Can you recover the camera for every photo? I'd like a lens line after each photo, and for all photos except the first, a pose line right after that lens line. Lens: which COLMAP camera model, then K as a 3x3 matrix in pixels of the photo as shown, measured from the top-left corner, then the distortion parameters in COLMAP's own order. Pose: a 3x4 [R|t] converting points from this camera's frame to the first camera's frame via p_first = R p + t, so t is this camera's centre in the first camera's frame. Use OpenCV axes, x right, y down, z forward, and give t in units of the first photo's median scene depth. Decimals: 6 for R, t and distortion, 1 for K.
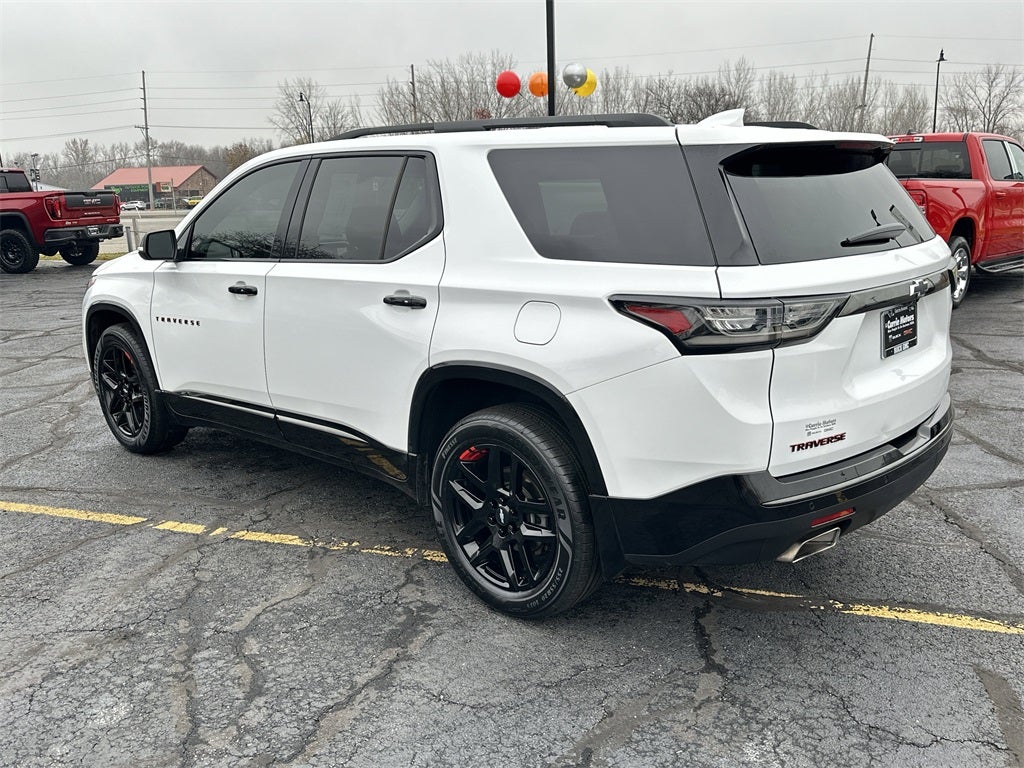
lens RADIAL K [[889.2, 0, 540.7], [0, 889.2, 391.4], [0, 0, 1]] dist [0.128858, -0.244207]
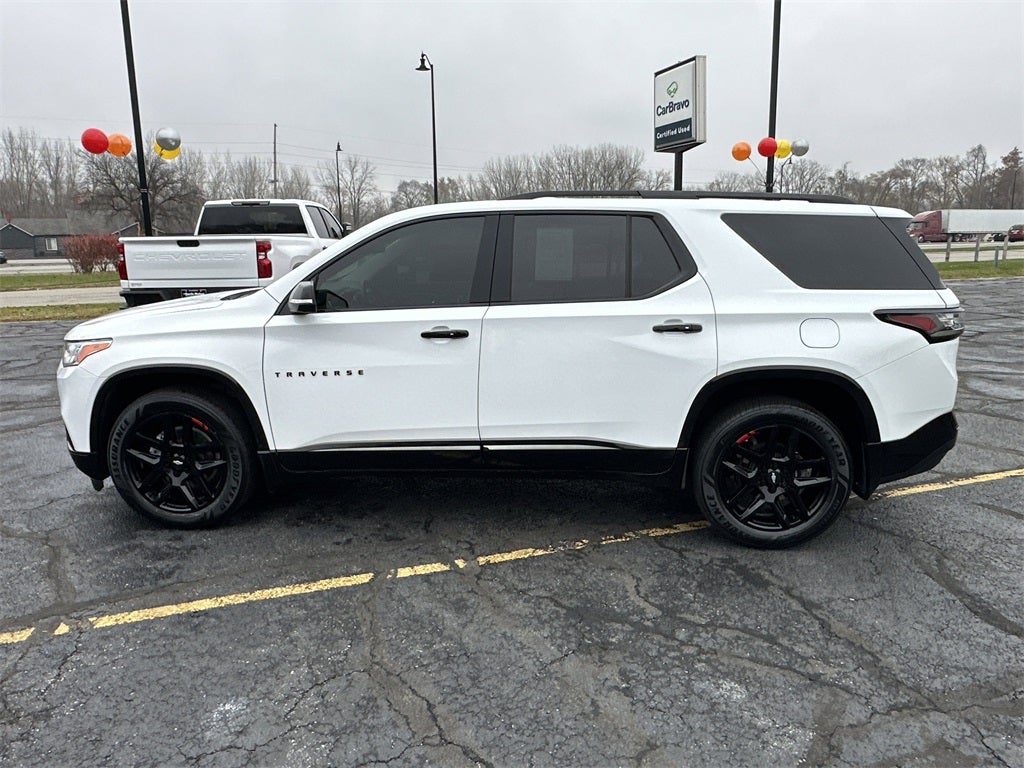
lens RADIAL K [[751.1, 0, 525.6], [0, 751.1, 378.0], [0, 0, 1]] dist [-0.000773, -0.000375]
pose [[0.772941, -0.101260, 0.626345, -1.033961], [0.132029, 0.991242, -0.002677, -0.058341], [-0.620589, 0.084765, 0.779541, 0.318678]]
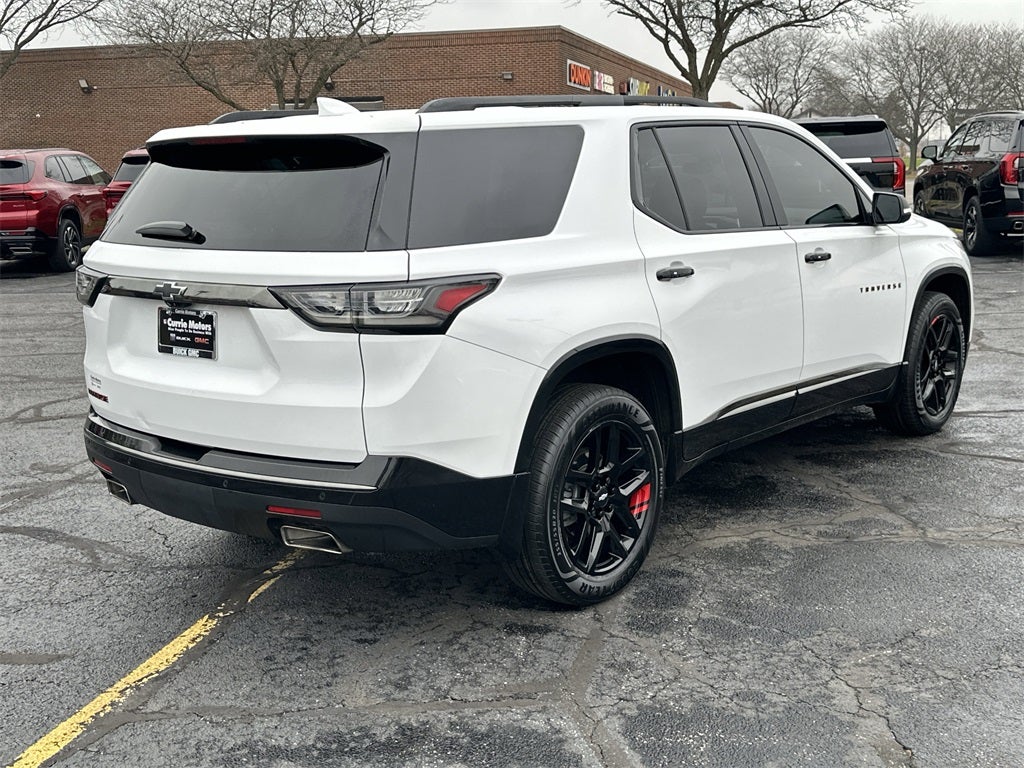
lens RADIAL K [[1218.6, 0, 512.0], [0, 1218.6, 384.0], [0, 0, 1]] dist [0.184949, -0.447160]
pose [[0.037118, 0.205167, -0.978023, 1.614784], [-0.207680, 0.958913, 0.193276, -0.324009], [0.977492, 0.195941, 0.078202, 1.179755]]
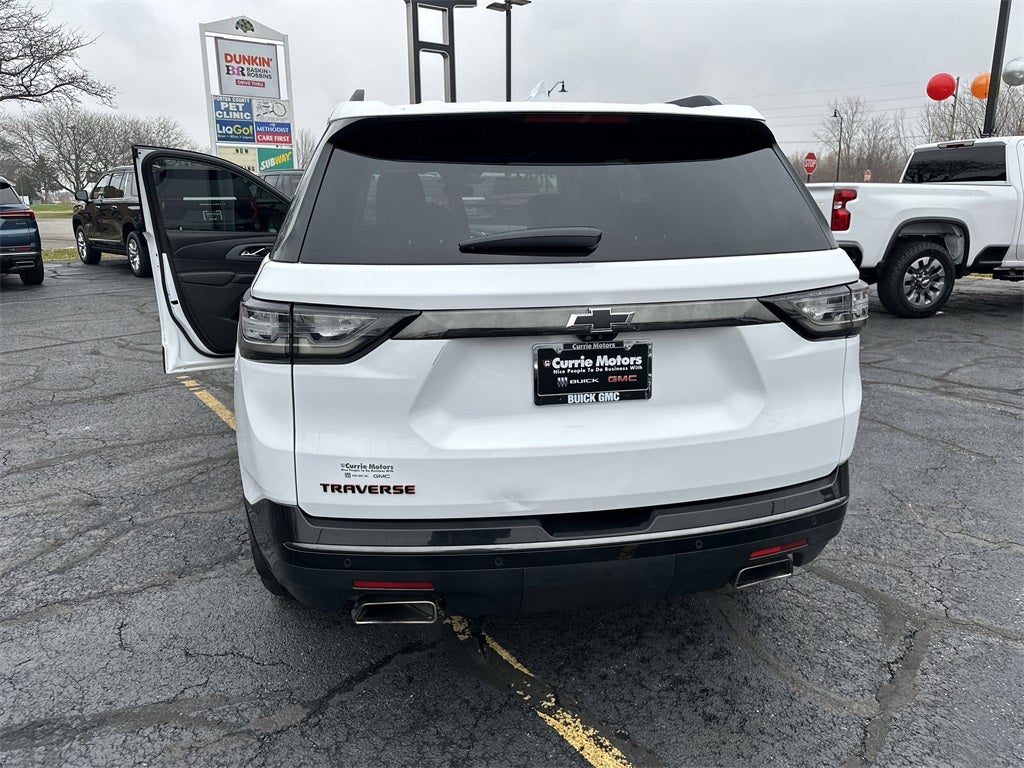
lens RADIAL K [[747.5, 0, 520.6], [0, 747.5, 371.0], [0, 0, 1]] dist [0.020962, -0.011082]
pose [[0.792623, 0.159374, -0.588514, 0.672304], [-0.152917, 0.986345, 0.061158, -0.093216], [0.590225, 0.041518, 0.806171, 0.446631]]
